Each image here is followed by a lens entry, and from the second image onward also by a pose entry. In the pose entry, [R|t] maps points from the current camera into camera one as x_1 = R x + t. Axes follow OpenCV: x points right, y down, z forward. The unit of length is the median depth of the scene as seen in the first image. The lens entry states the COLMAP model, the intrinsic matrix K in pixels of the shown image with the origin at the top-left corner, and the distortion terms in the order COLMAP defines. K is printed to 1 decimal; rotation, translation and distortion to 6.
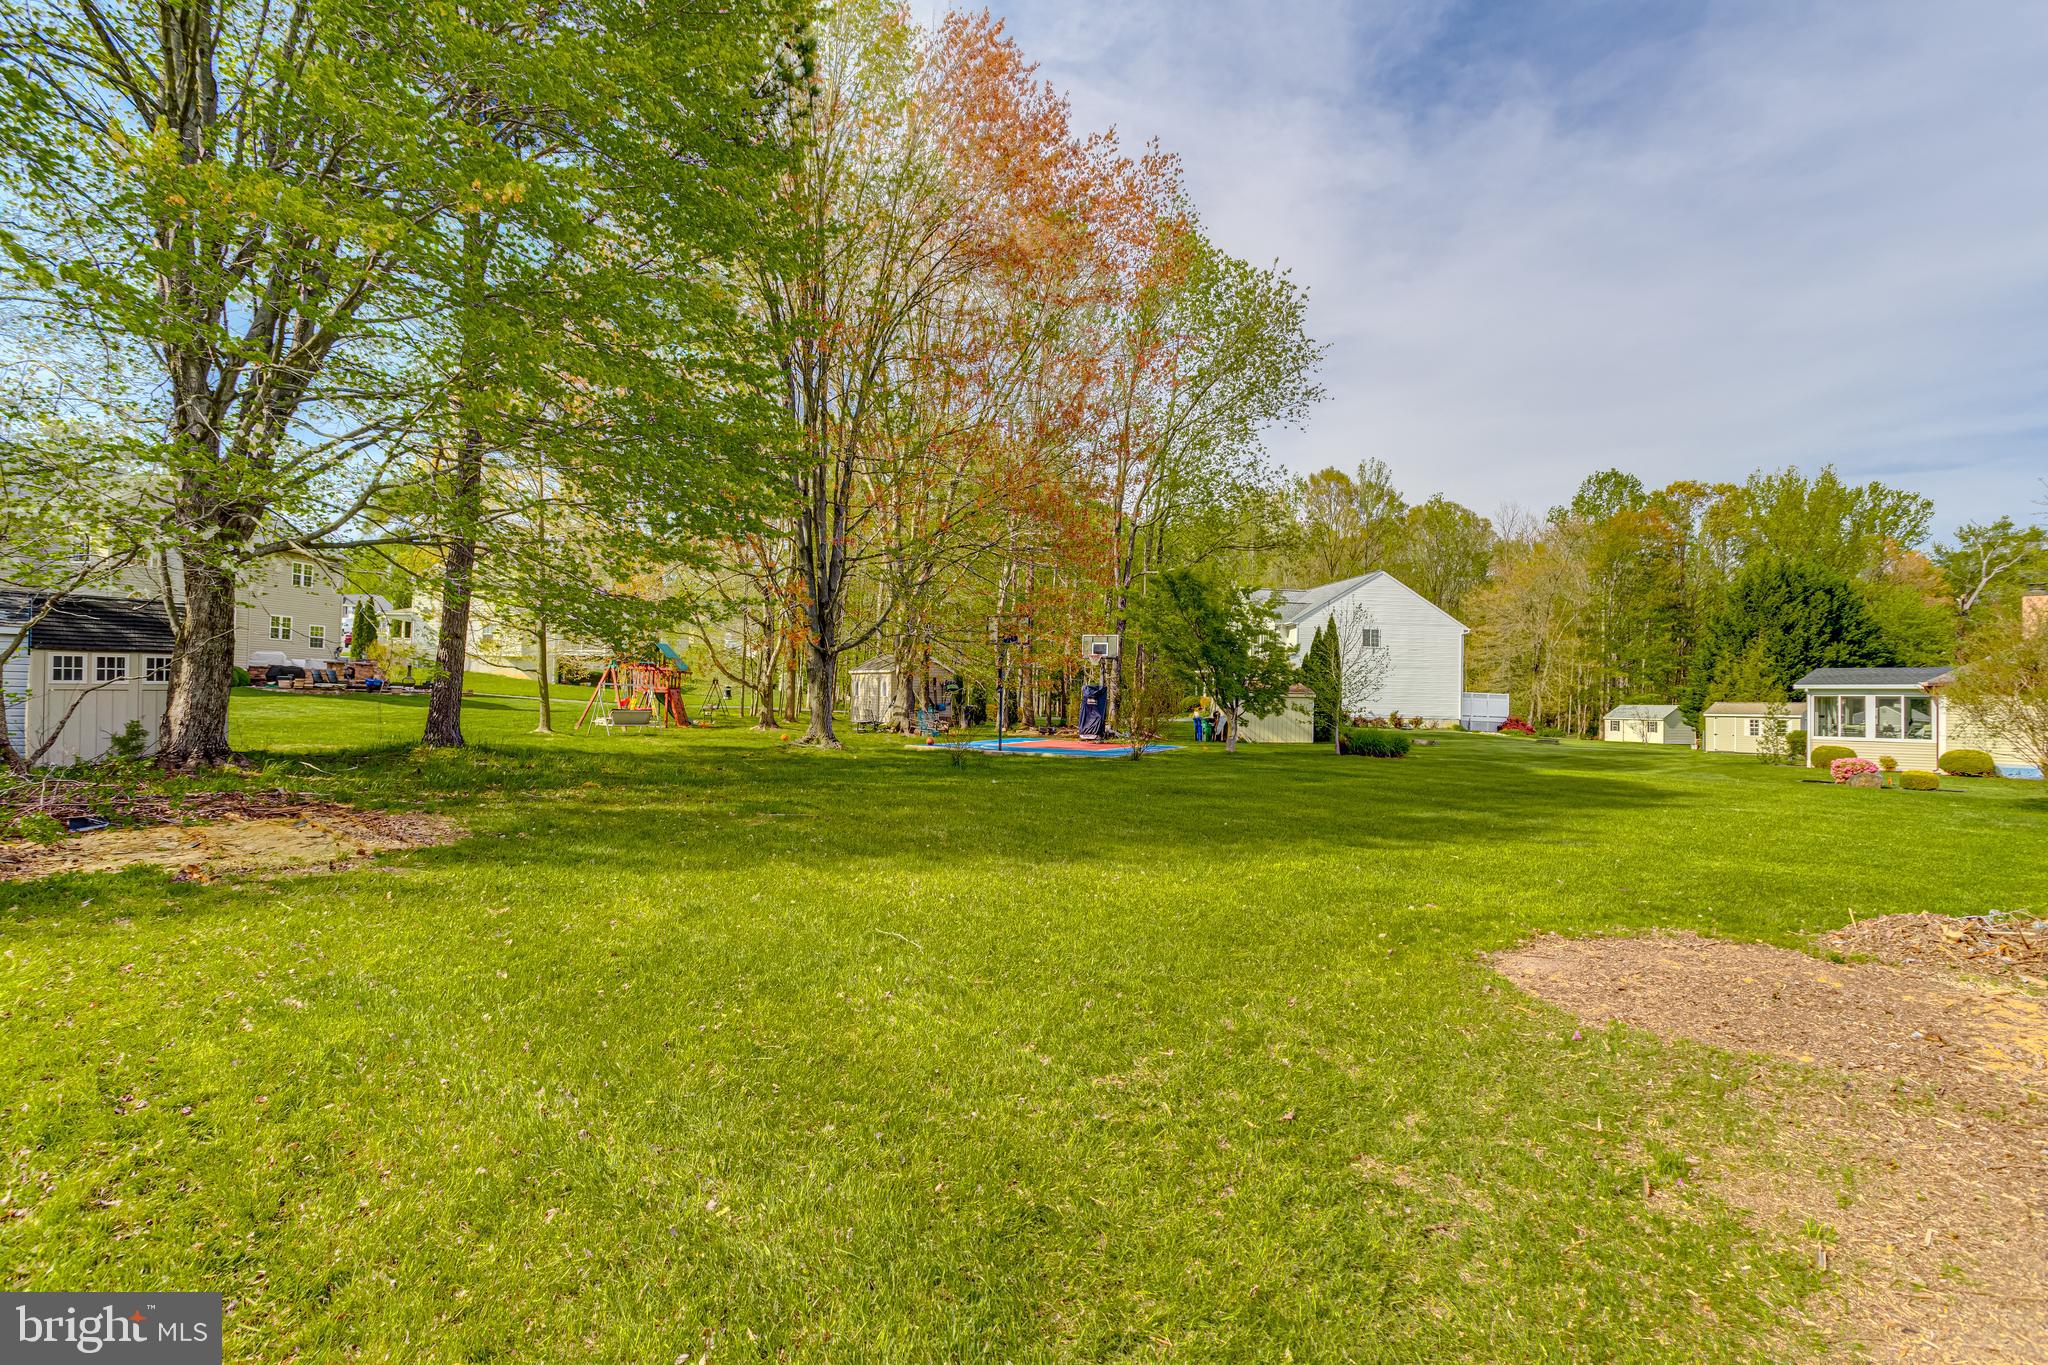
lens RADIAL K [[971.9, 0, 1026.9], [0, 971.9, 745.0], [0, 0, 1]] dist [-0.033409, 0.000216]
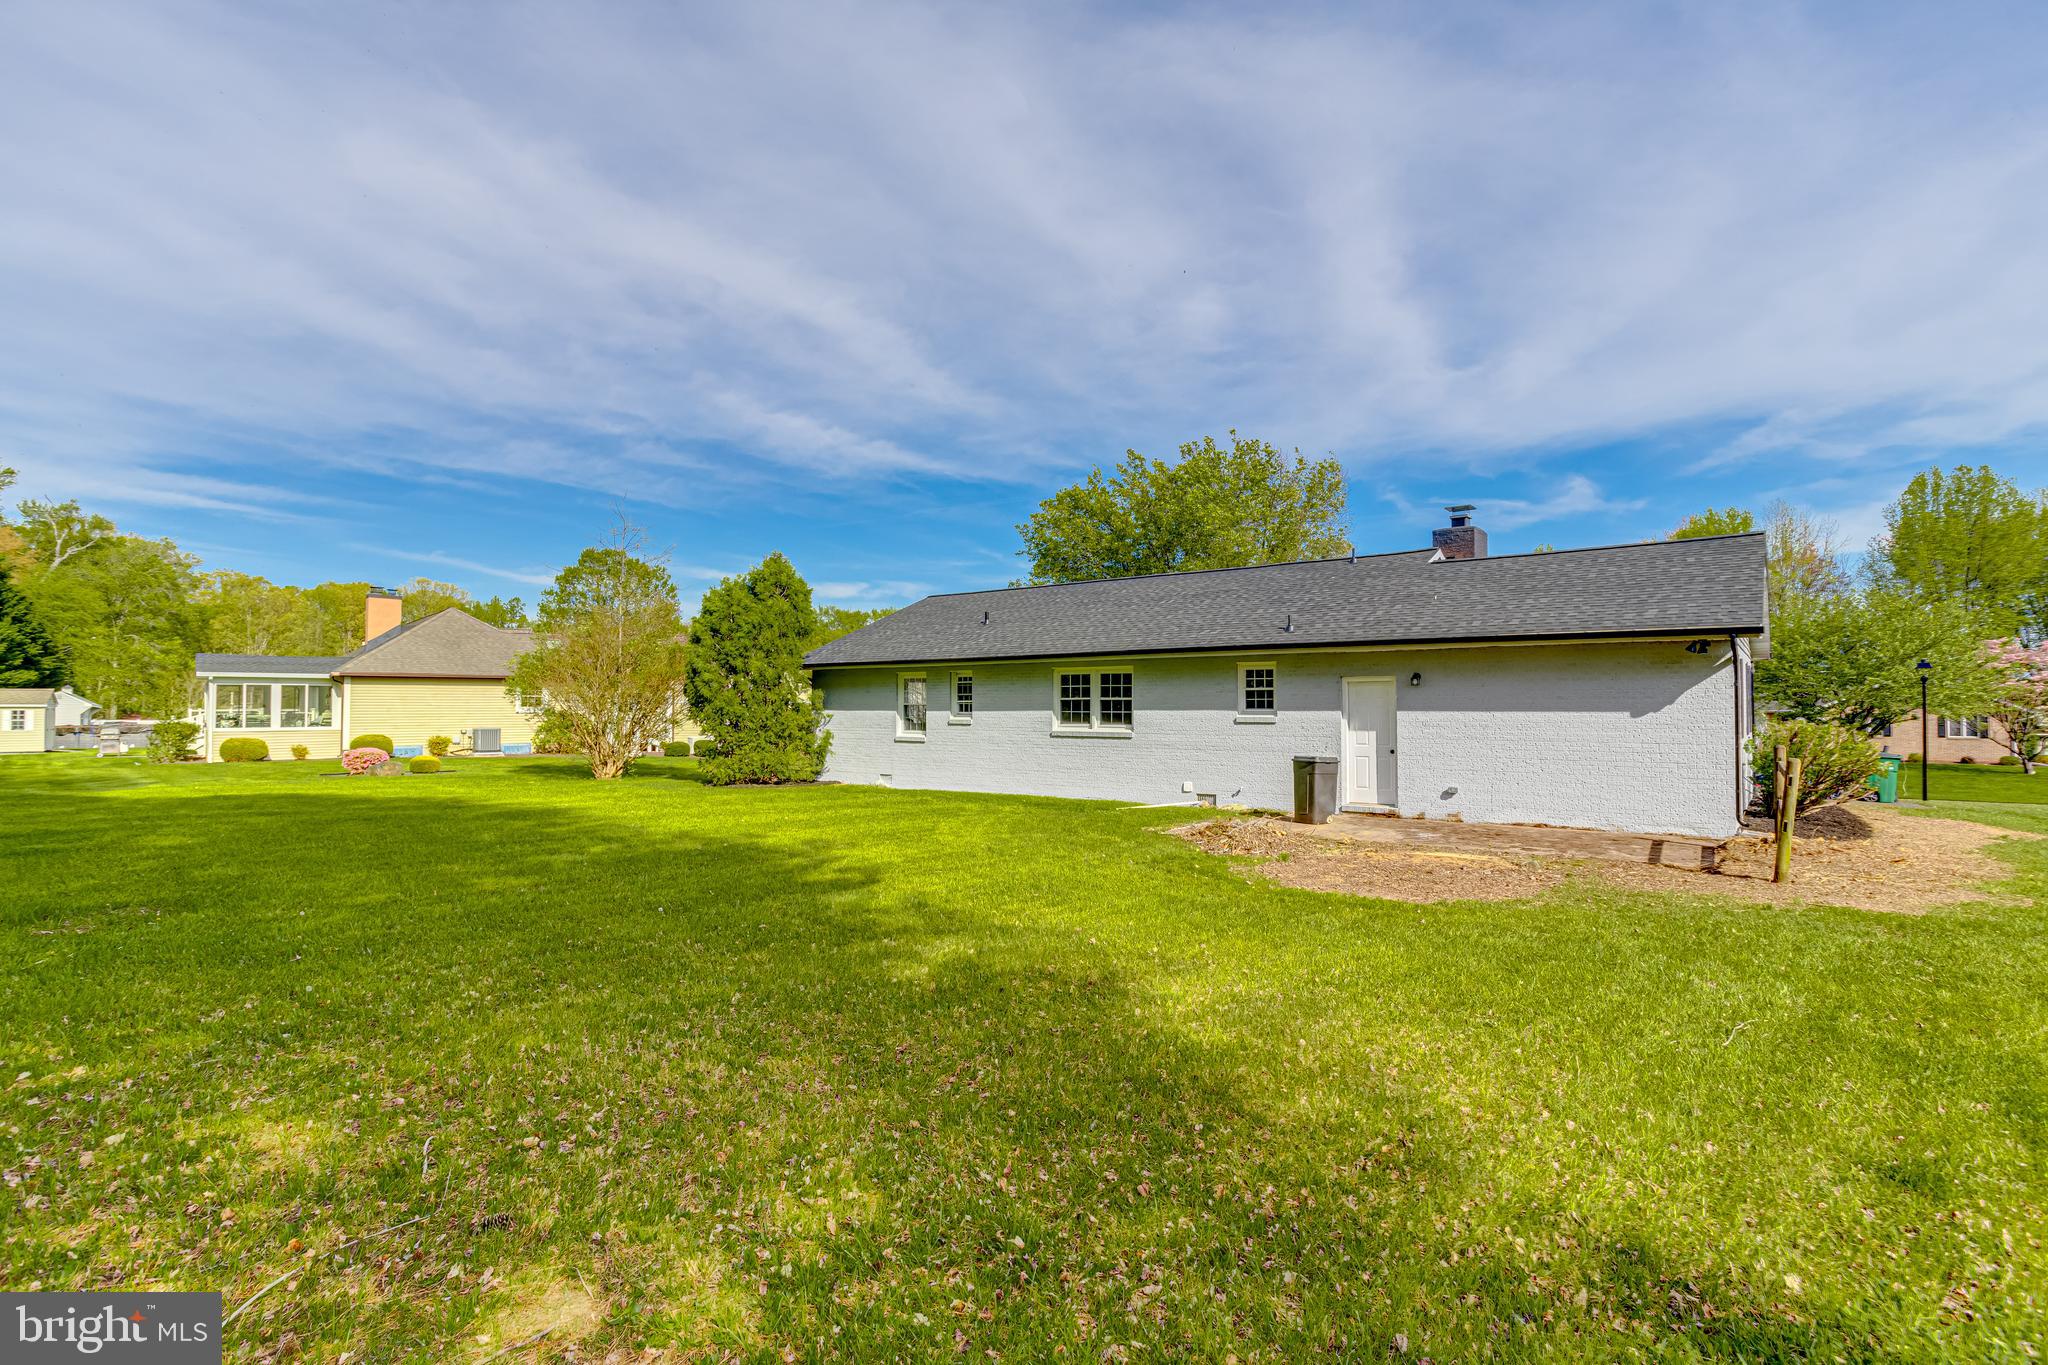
lens RADIAL K [[1000.9, 0, 997.0], [0, 1000.9, 679.7], [0, 0, 1]] dist [-0.048254, 0.028702]
pose [[-0.064744, 0.006165, 0.997883, -0.084174], [0.042211, 0.999103, -0.003434, -0.010565], [-0.997009, 0.041900, -0.064947, 0.153377]]
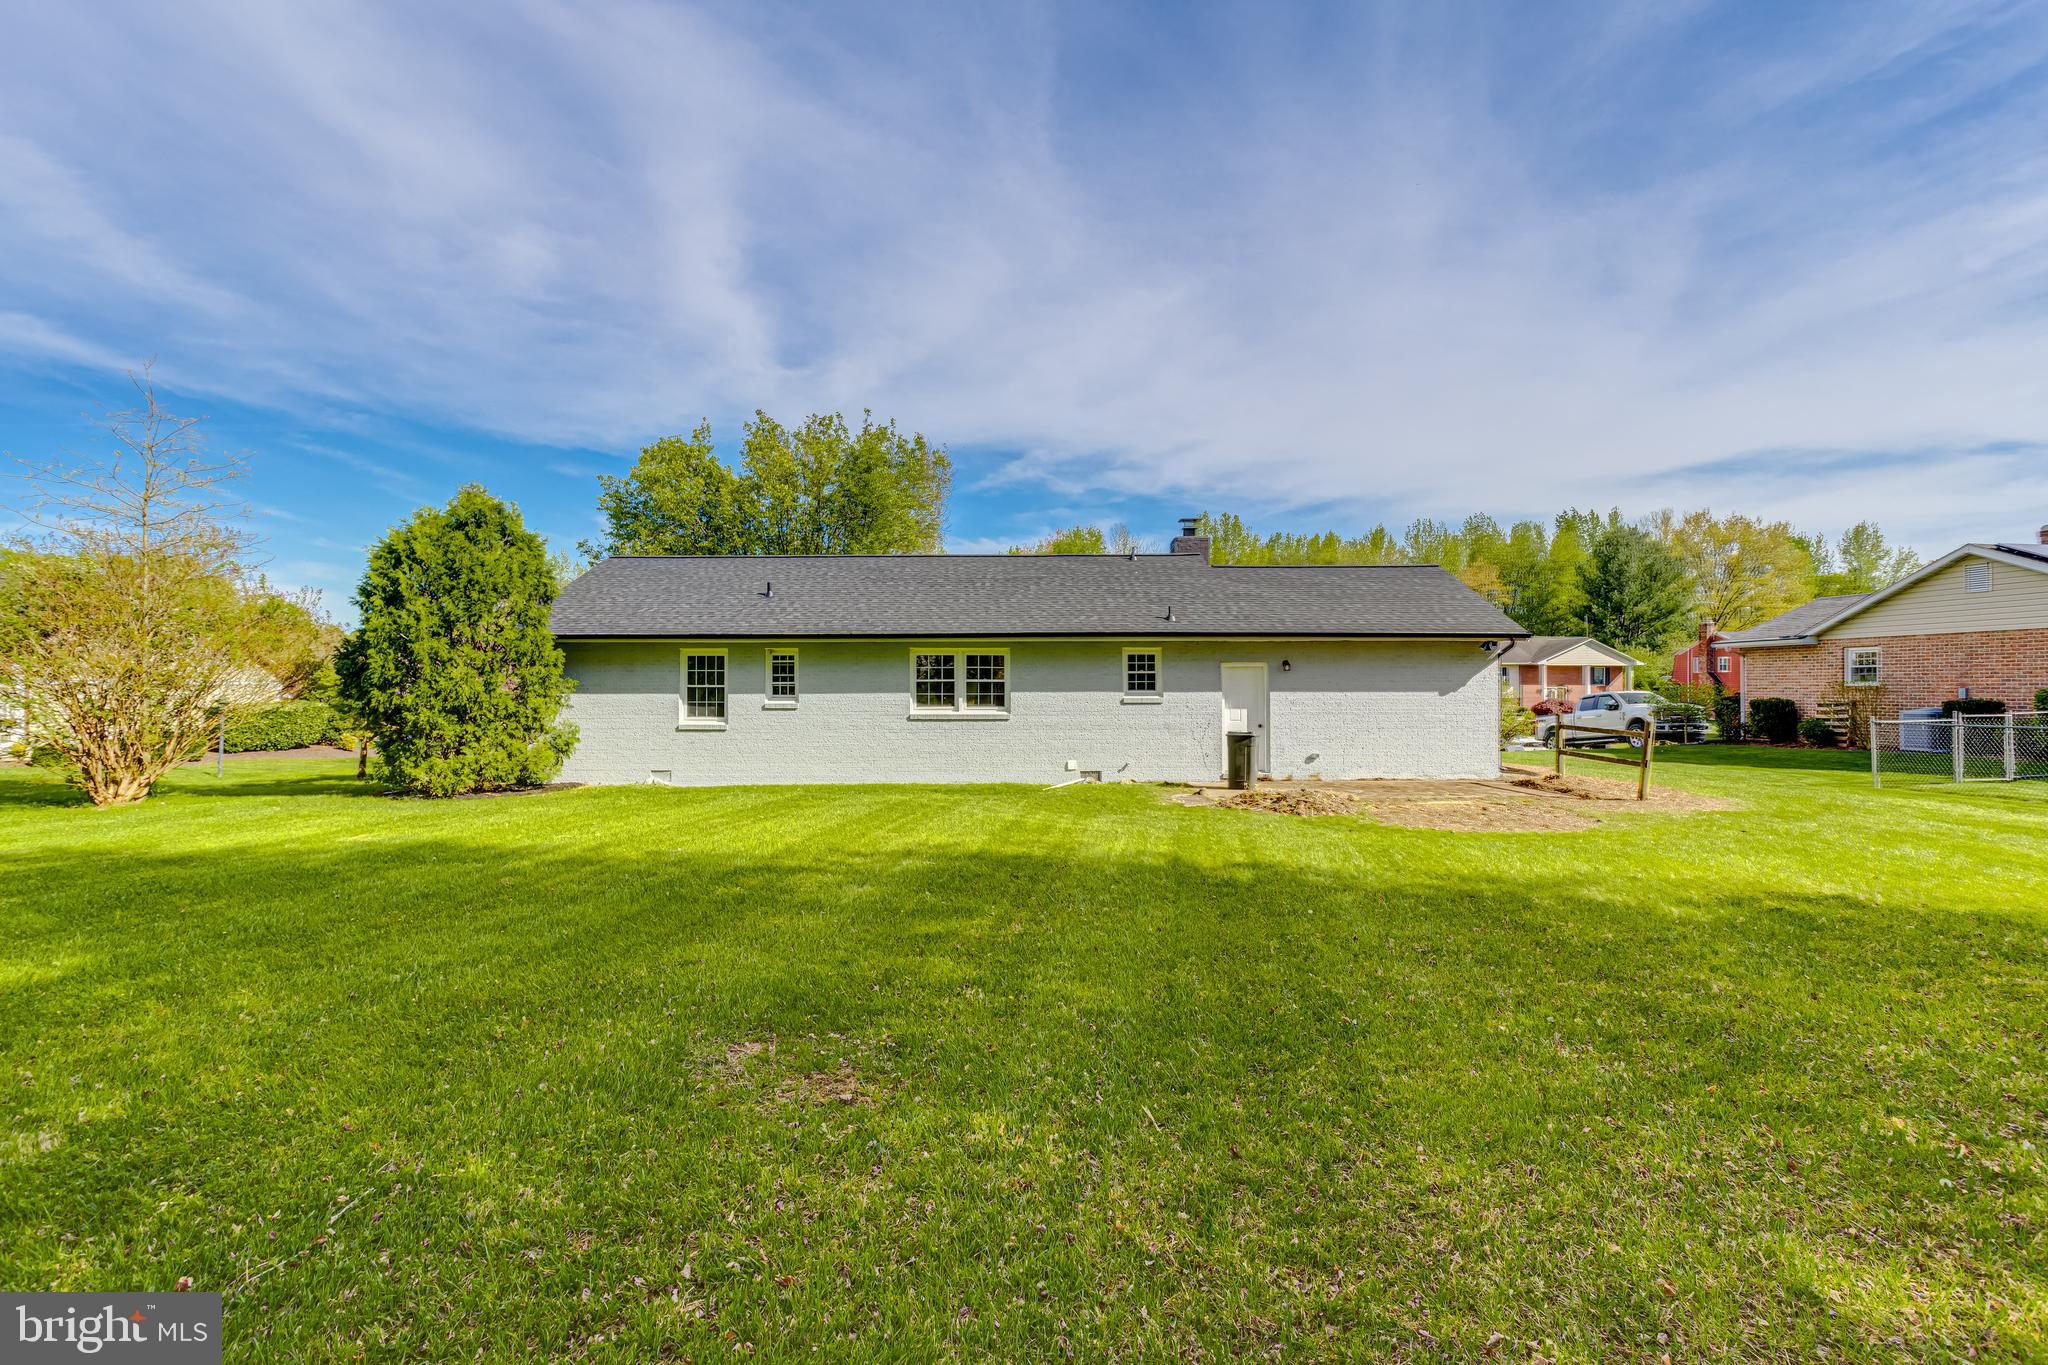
lens RADIAL K [[1000.9, 0, 997.0], [0, 1000.9, 679.7], [0, 0, 1]] dist [-0.048254, 0.028702]
pose [[-0.675665, -0.016789, 0.737018, -0.016594], [0.020444, 0.998929, 0.041497, -0.016286], [-0.736925, 0.043106, -0.674598, 0.282003]]
